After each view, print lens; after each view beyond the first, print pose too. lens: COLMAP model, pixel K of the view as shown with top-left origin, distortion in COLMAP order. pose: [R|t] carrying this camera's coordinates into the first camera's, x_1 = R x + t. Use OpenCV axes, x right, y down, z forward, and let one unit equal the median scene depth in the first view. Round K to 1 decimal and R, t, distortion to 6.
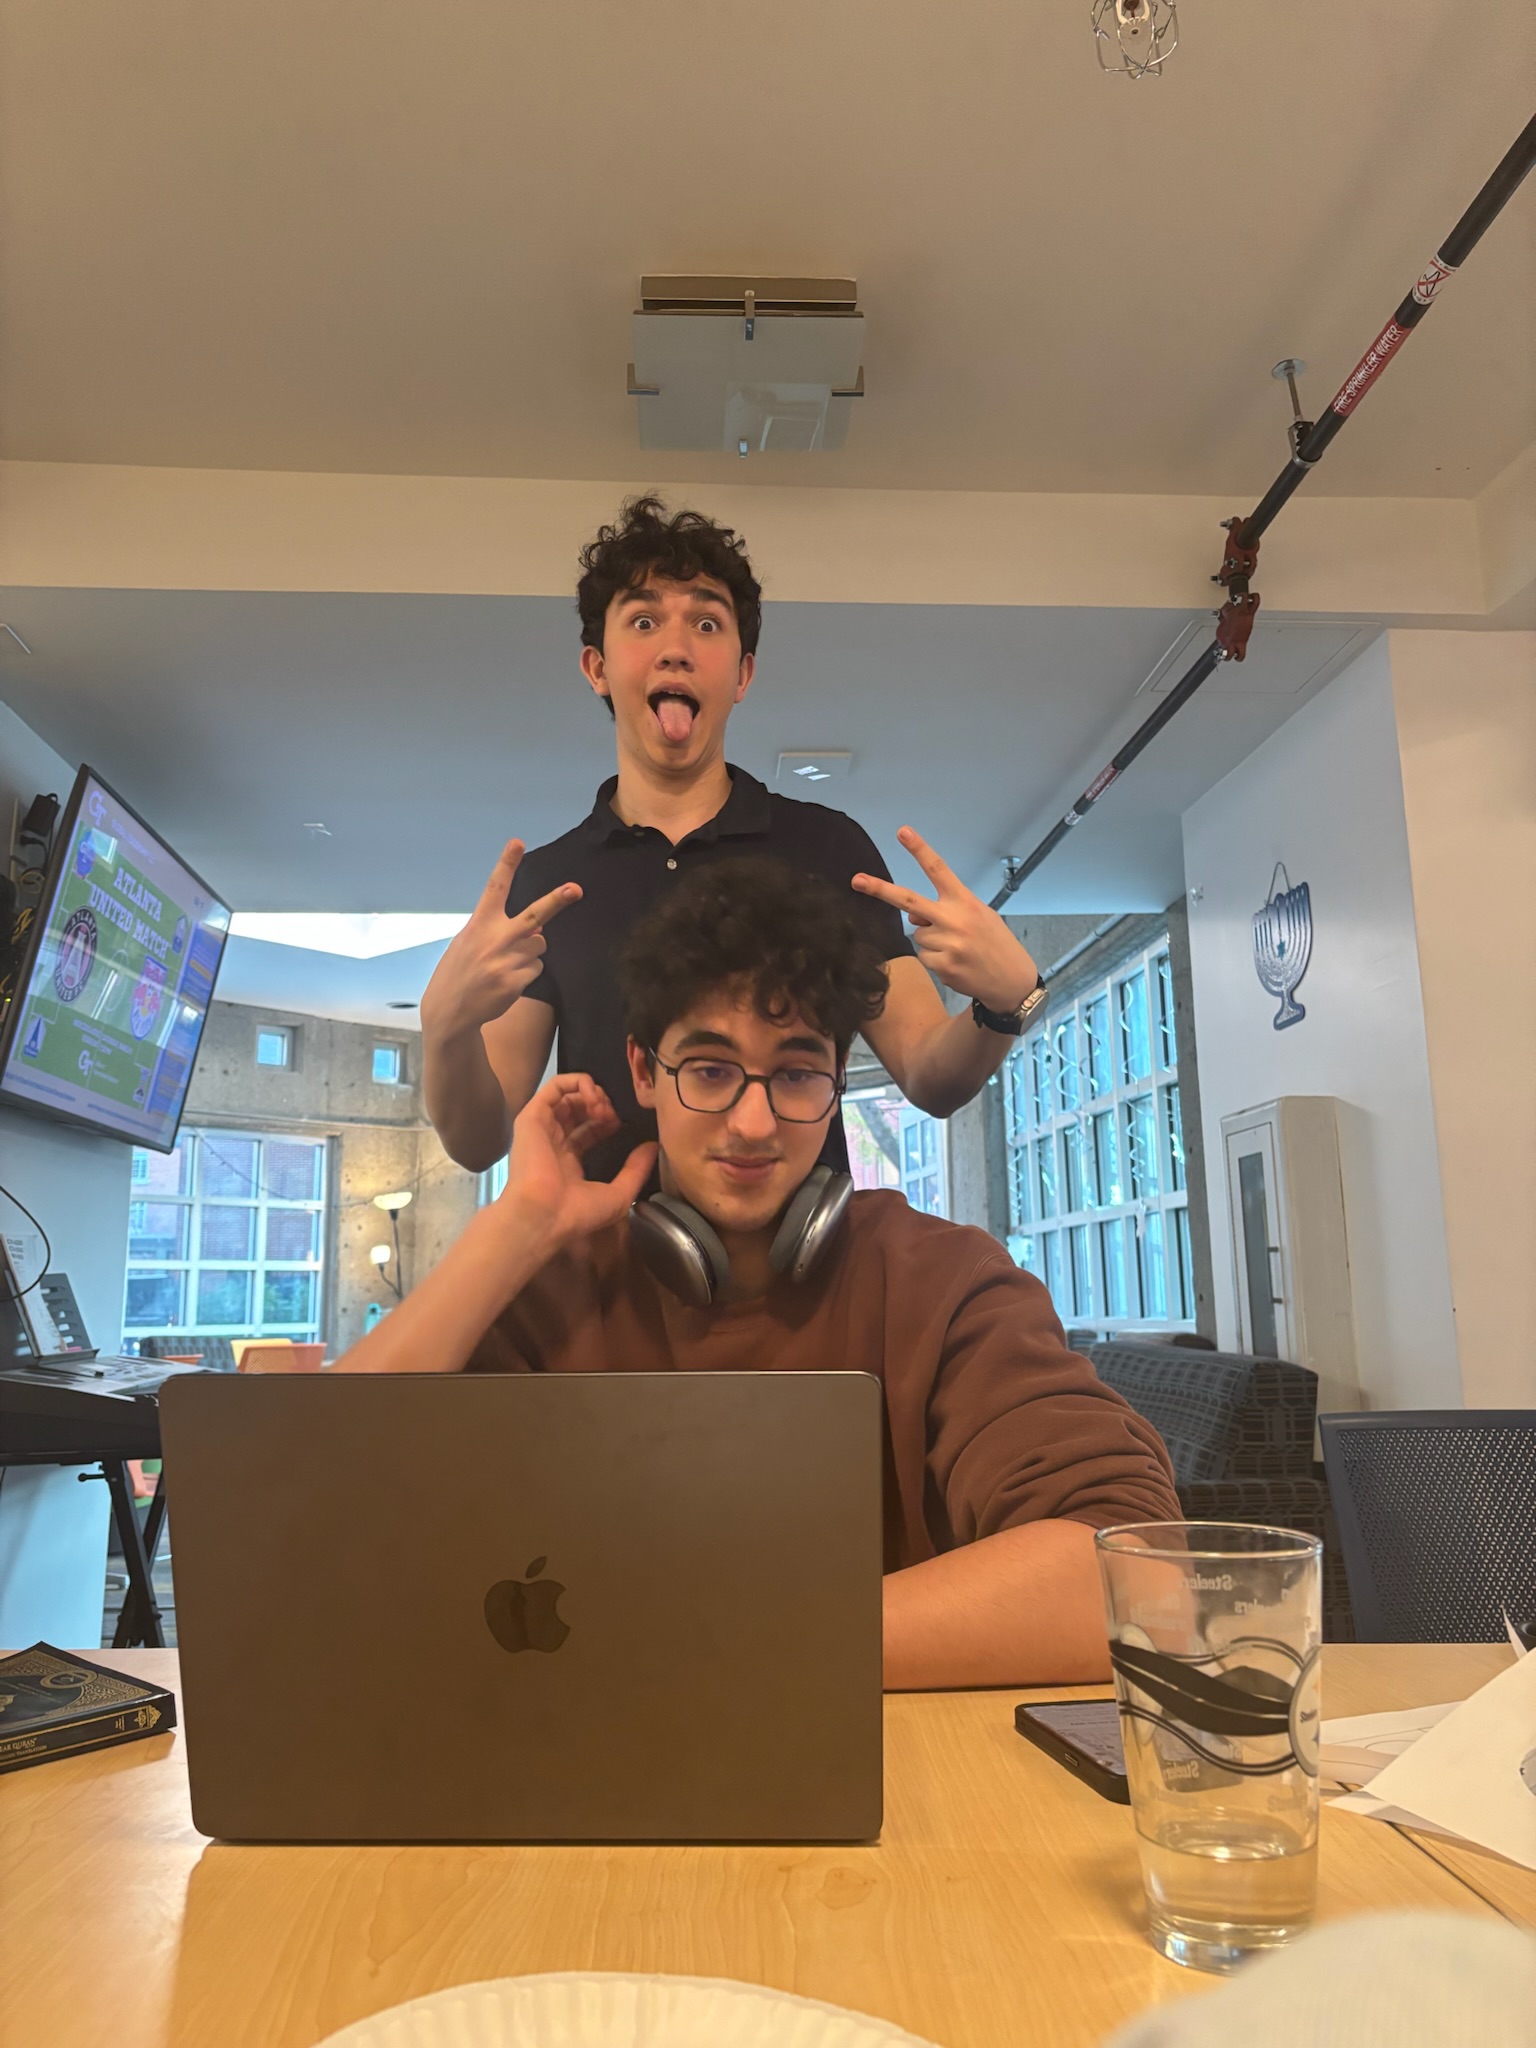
lens RADIAL K [[1533.2, 0, 768.0], [0, 1533.2, 1024.0], [0, 0, 1]] dist [0.002447, 0.000365]
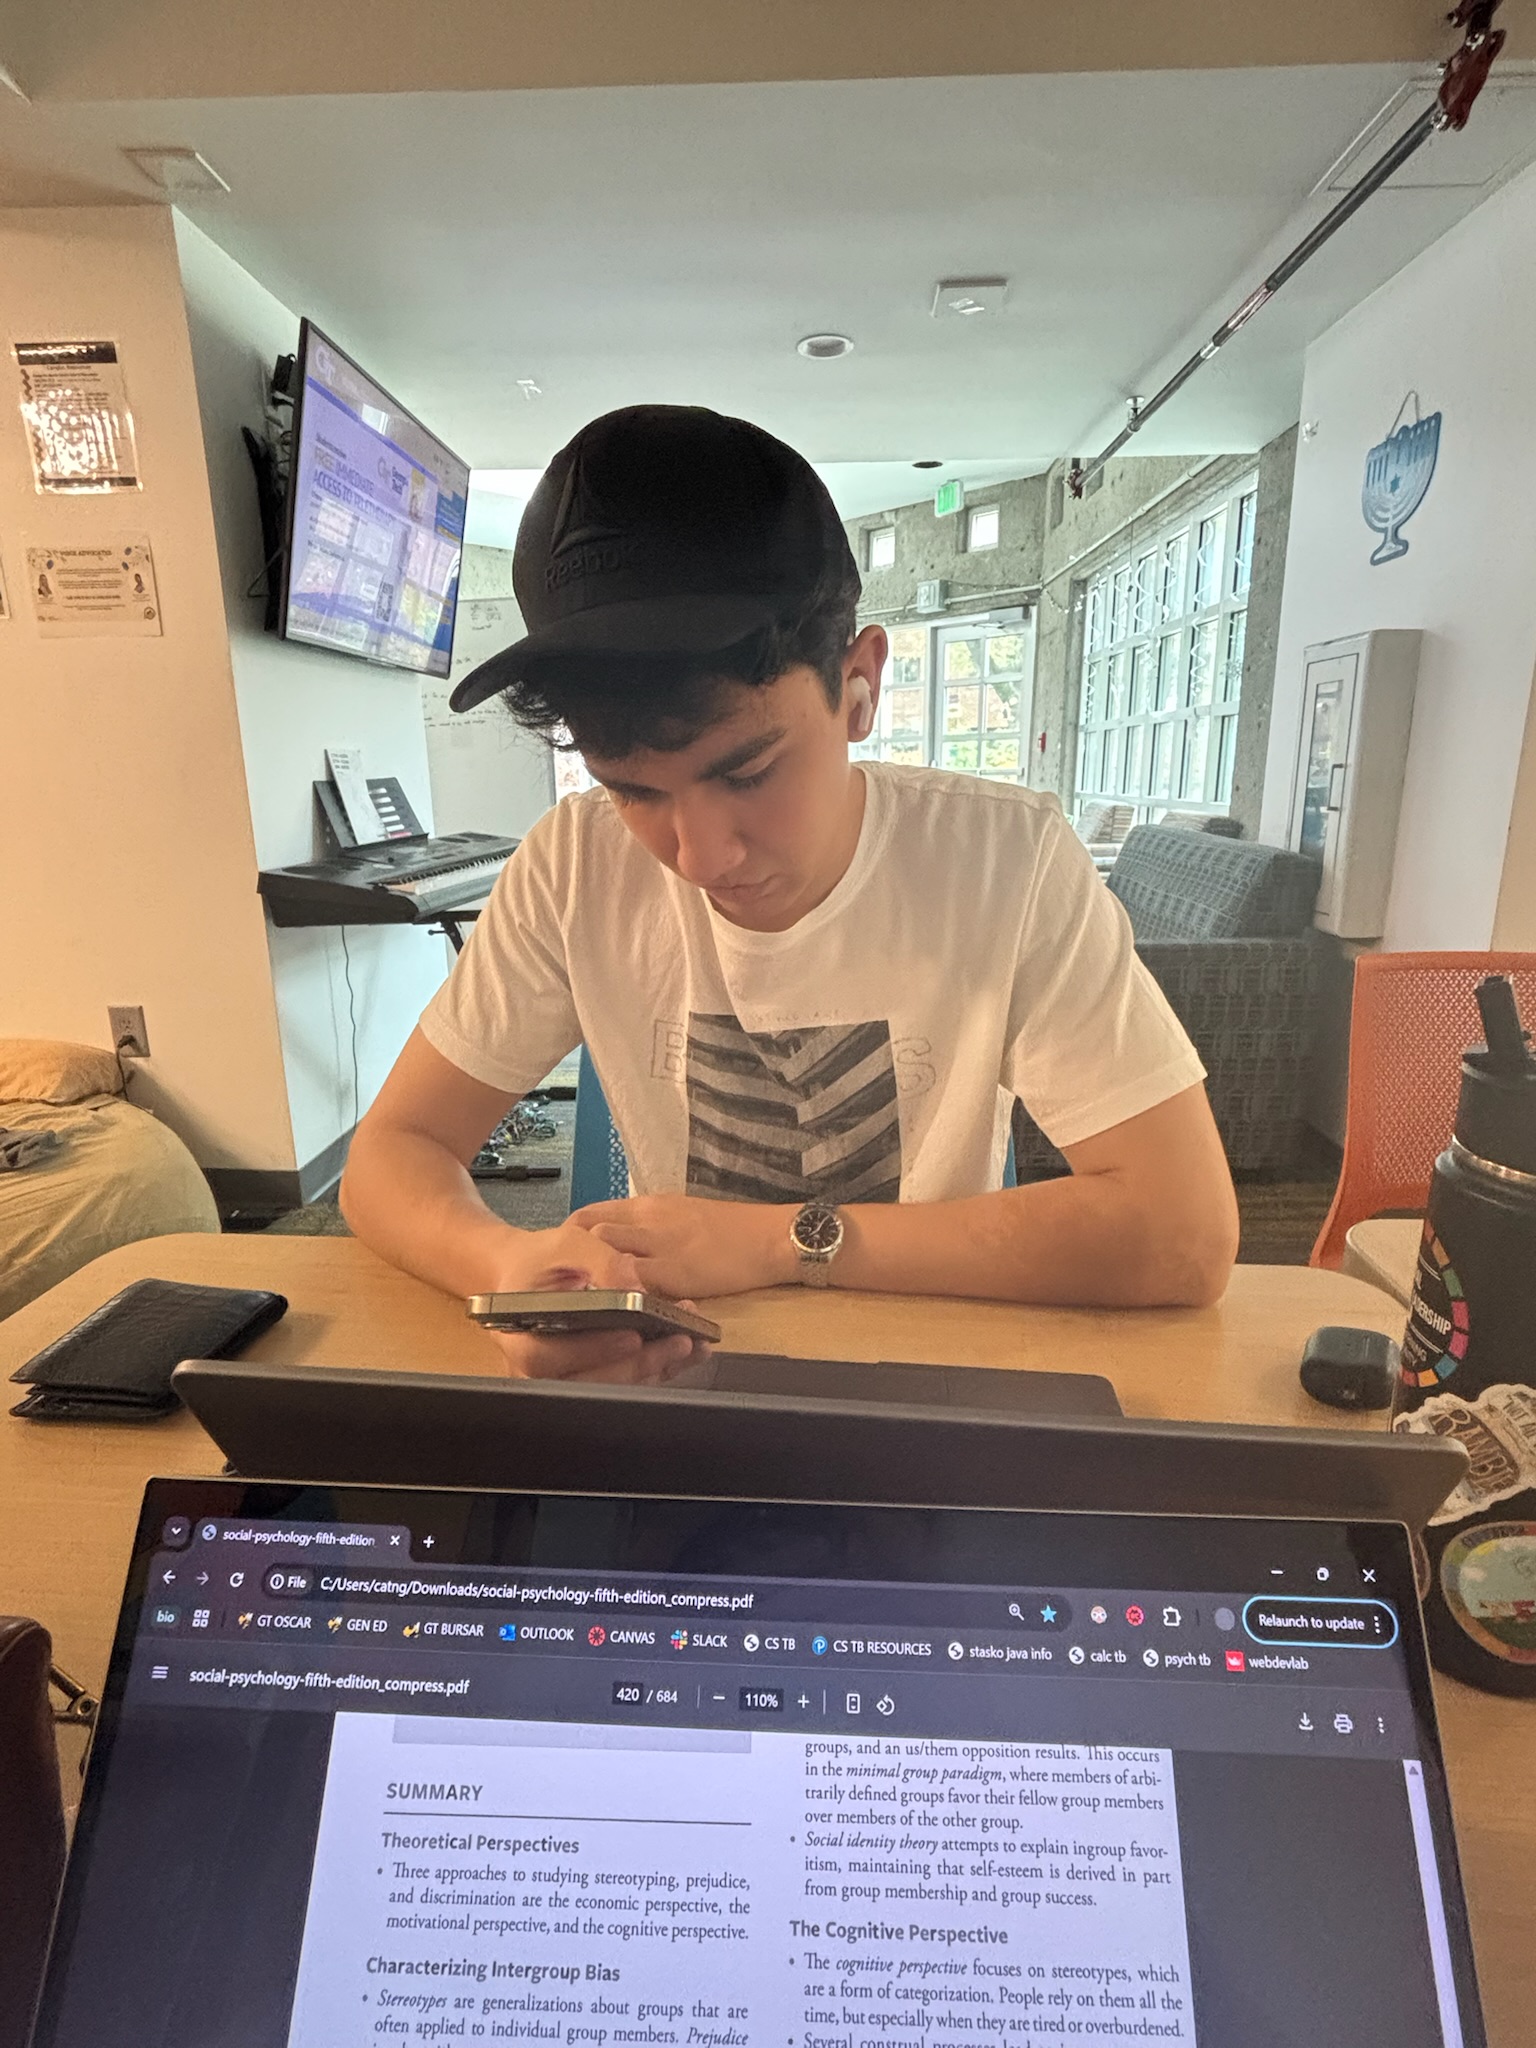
lens RADIAL K [[1009.4, 0, 768.0], [0, 1009.4, 1024.0], [0, 0, 1]] dist [-0.018554, 0.005127]
pose [[0.993410, 0.036023, -0.108806, -0.013007], [0.013003, 0.907773, 0.419259, -0.003741], [0.113874, -0.417911, 0.901323, 0.131280]]
